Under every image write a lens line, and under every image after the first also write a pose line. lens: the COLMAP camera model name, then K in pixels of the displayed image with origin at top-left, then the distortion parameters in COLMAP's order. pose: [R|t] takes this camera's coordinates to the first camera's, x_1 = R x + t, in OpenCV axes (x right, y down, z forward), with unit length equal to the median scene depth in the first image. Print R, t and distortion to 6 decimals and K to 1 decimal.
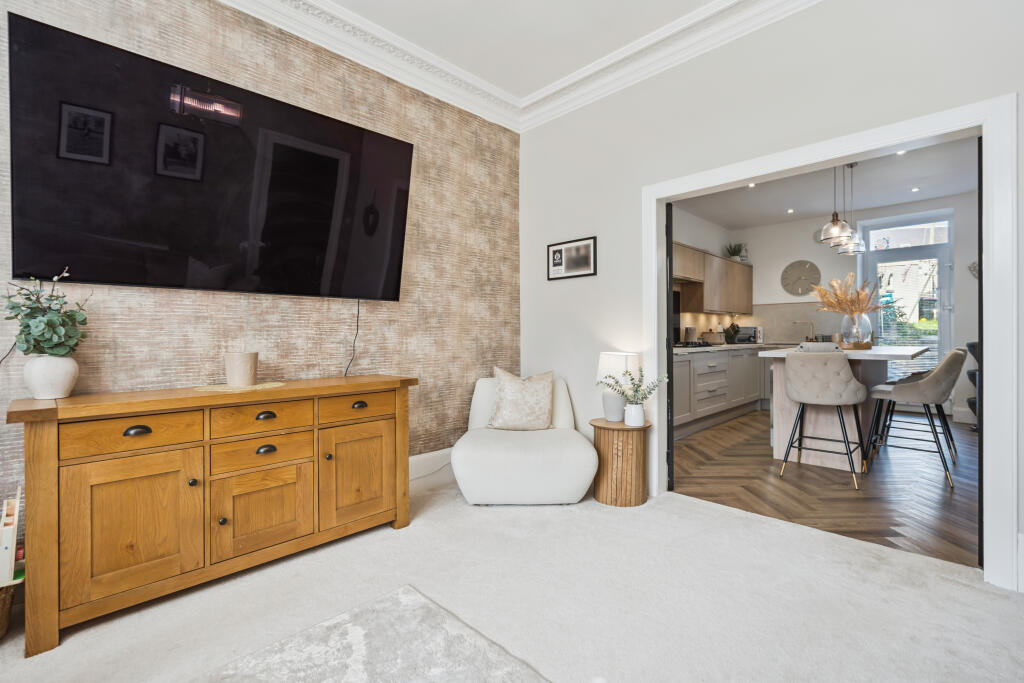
lens RADIAL K [[466.3, 0, 512.7], [0, 466.3, 333.4], [0, 0, 1]] dist [0.001561, 0.000003]
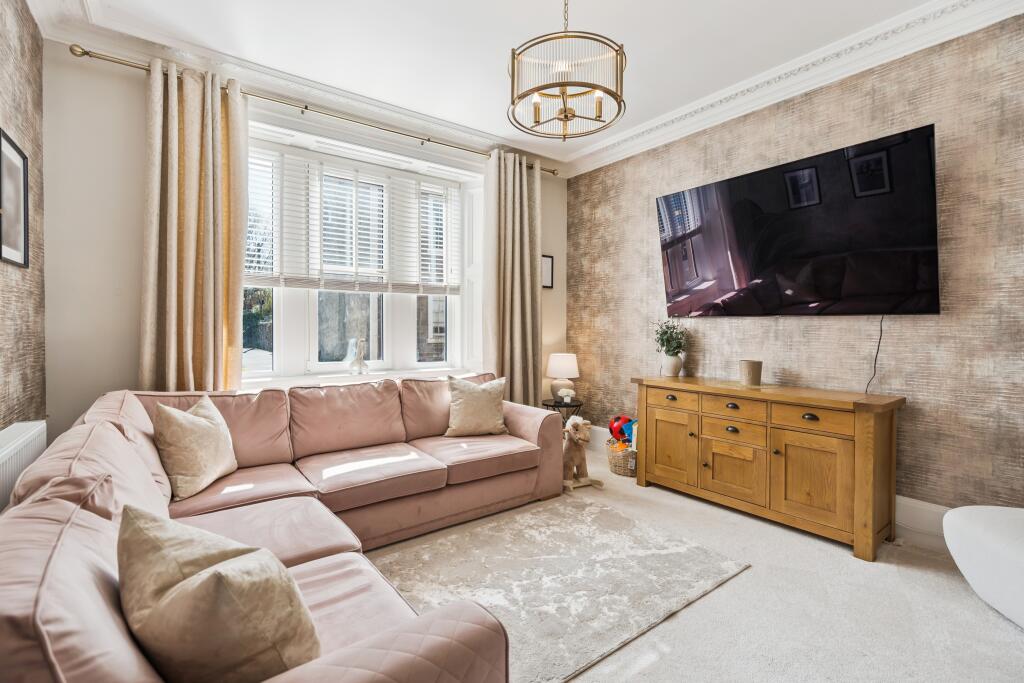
lens RADIAL K [[466.3, 0, 512.7], [0, 466.3, 333.4], [0, 0, 1]] dist [0.001561, 0.000003]
pose [[-0.147709, 0.015071, -0.988916, 0.889422], [0.001322, 0.999886, 0.015041, -0.062659], [0.989030, 0.000915, -0.147712, 0.488478]]
